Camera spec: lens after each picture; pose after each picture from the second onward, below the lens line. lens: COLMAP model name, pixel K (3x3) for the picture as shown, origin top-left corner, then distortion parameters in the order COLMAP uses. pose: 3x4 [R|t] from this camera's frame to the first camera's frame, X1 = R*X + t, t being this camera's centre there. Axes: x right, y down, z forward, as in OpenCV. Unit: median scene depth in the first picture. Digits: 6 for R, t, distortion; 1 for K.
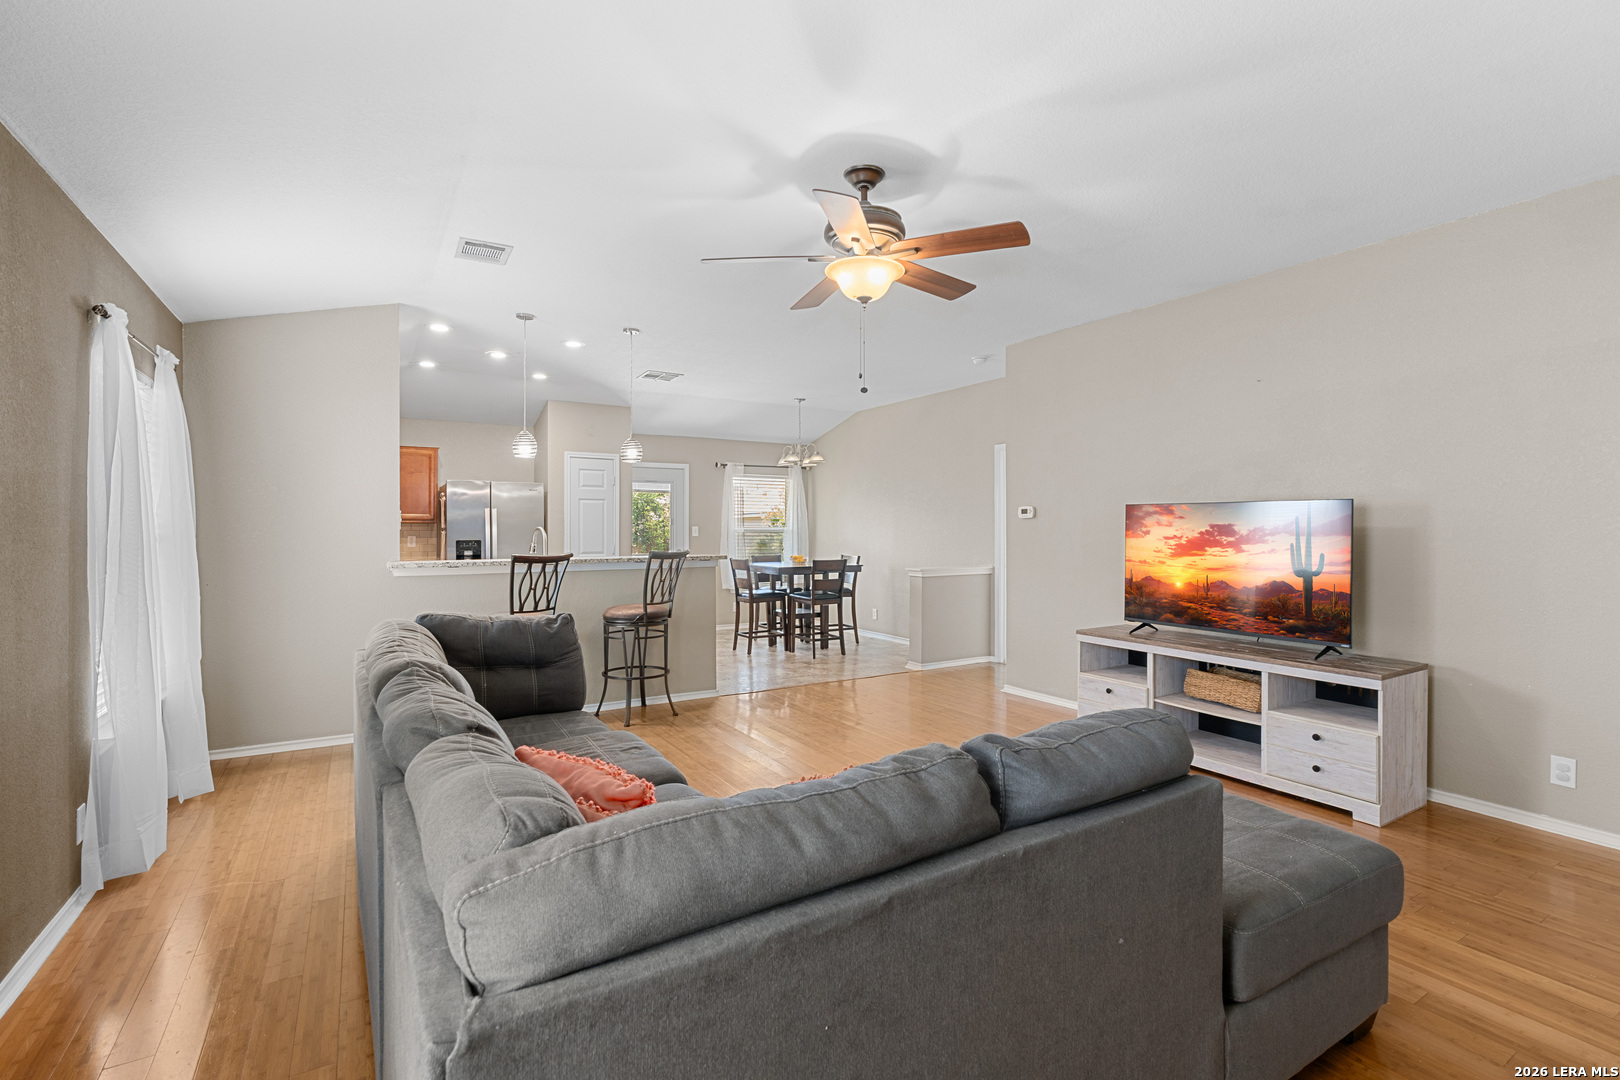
lens RADIAL K [[737.6, 0, 793.0], [0, 737.6, 541.6], [0, 0, 1]] dist [-0.010481, 0.004137]
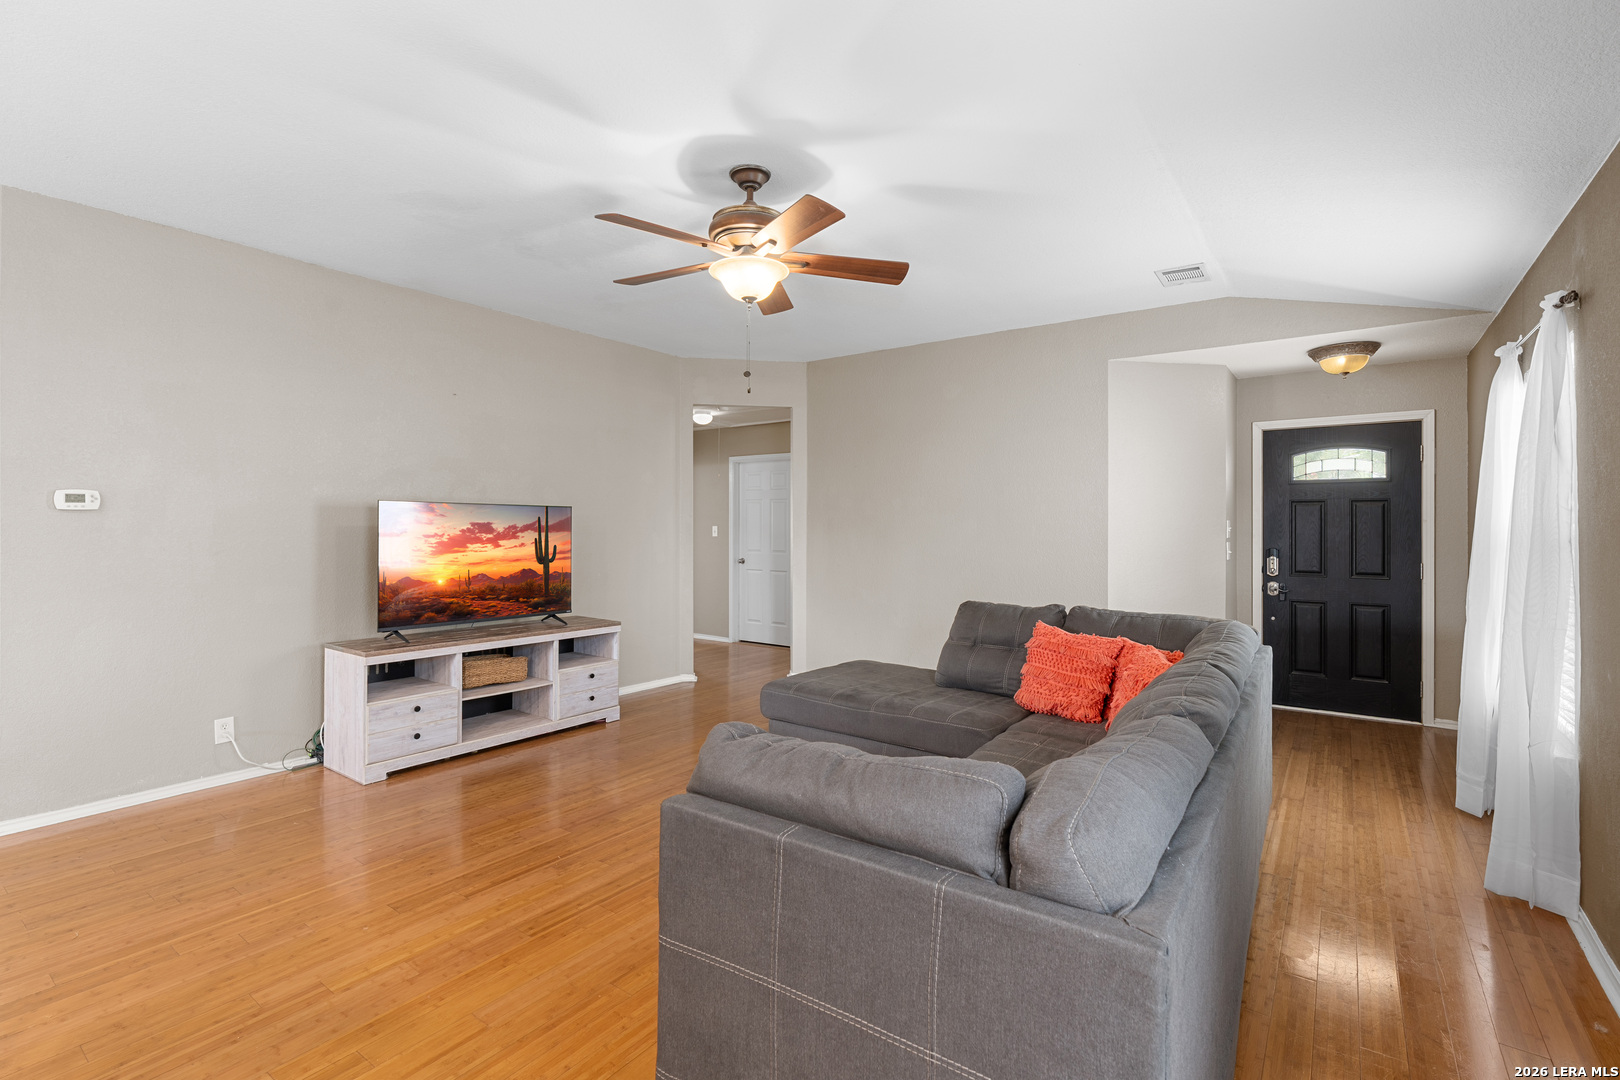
lens RADIAL K [[737.6, 0, 817.1], [0, 737.6, 527.2], [0, 0, 1]] dist [-0.010481, 0.004137]
pose [[-0.414919, -0.002391, 0.909855, -0.555413], [0.013869, 0.999864, 0.008952, -0.017148], [-0.909753, 0.016333, -0.414829, 0.873067]]
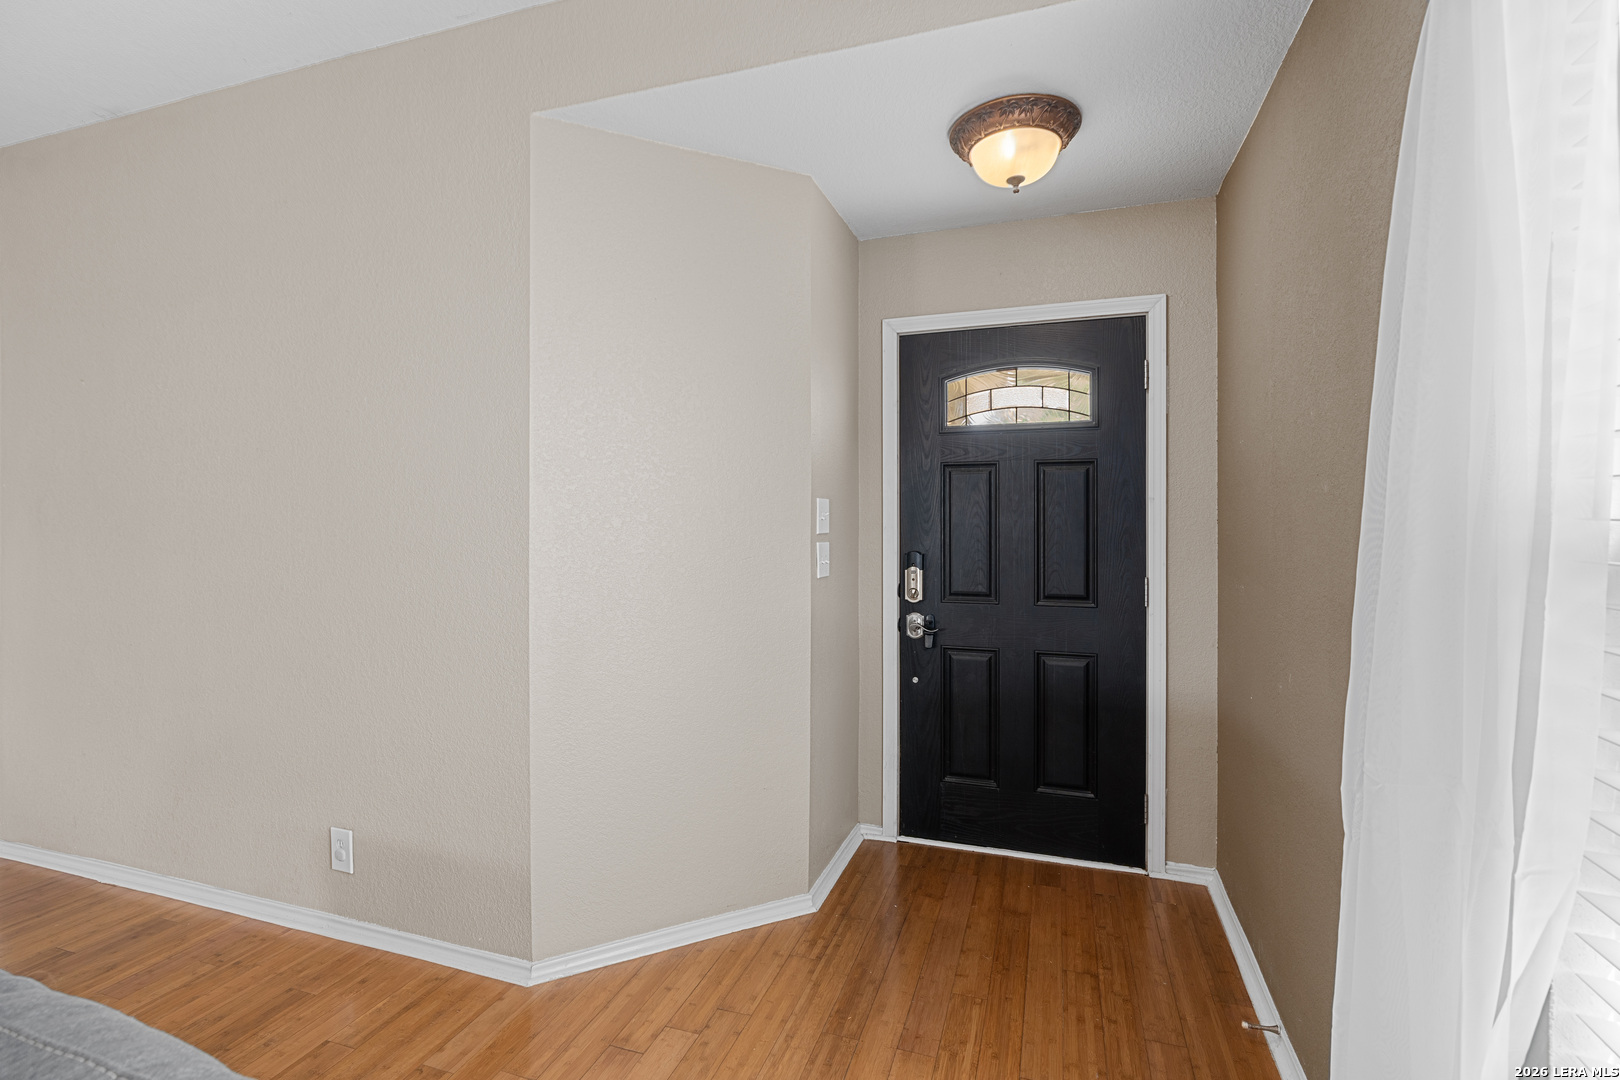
lens RADIAL K [[737.6, 0, 820.9], [0, 737.6, 528.5], [0, 0, 1]] dist [-0.010481, 0.004137]
pose [[-0.671762, -0.008736, 0.740715, -0.204806], [0.014529, 0.999583, 0.024966, 0.000283], [-0.740624, 0.027533, -0.671355, 0.206349]]
